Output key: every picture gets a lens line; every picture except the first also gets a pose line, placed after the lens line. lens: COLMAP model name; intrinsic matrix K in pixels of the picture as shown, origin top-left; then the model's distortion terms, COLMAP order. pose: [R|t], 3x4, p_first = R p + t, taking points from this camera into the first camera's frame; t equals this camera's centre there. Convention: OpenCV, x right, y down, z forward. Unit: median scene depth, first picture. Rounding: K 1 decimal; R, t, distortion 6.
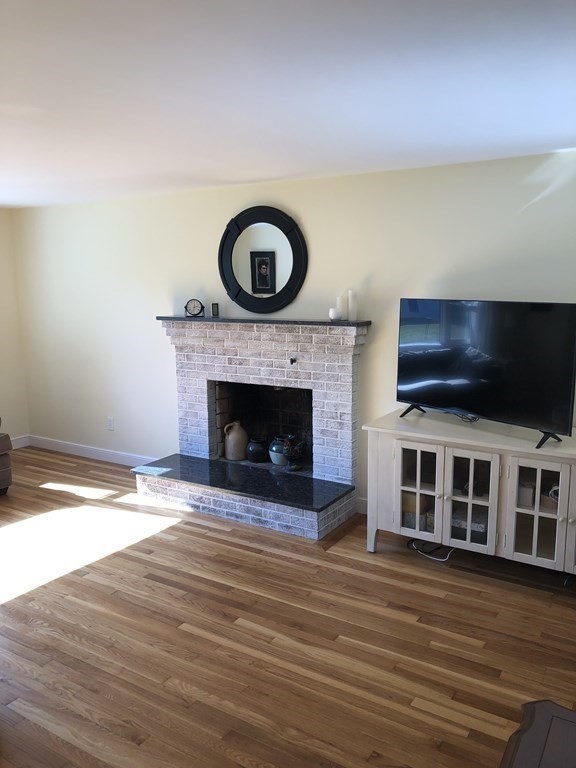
lens RADIAL K [[624.5, 0, 288.0], [0, 624.5, 384.0], [0, 0, 1]] dist [0.003413, 0.003404]
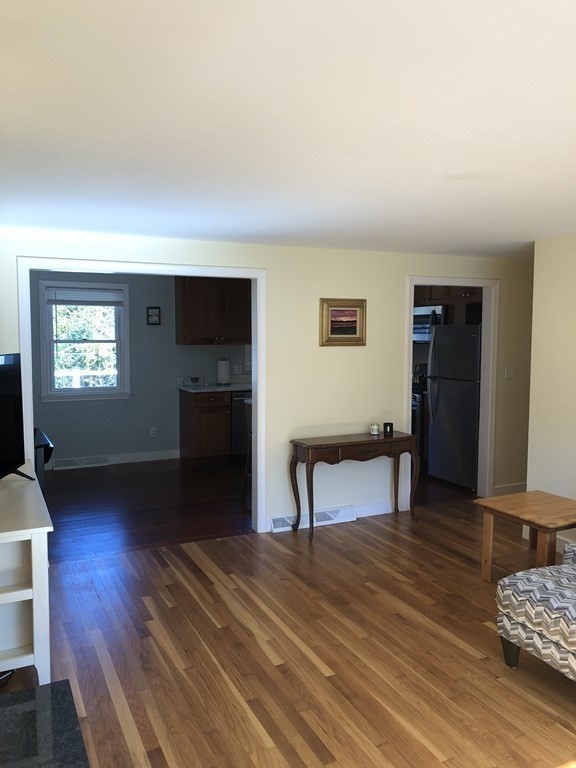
lens RADIAL K [[624.5, 0, 288.0], [0, 624.5, 384.0], [0, 0, 1]] dist [0.003413, 0.003404]
pose [[-0.843357, -0.034322, 0.536257, -0.661772], [0.103405, 0.968940, 0.224637, -0.307038], [-0.527311, 0.244901, -0.813613, 1.817172]]
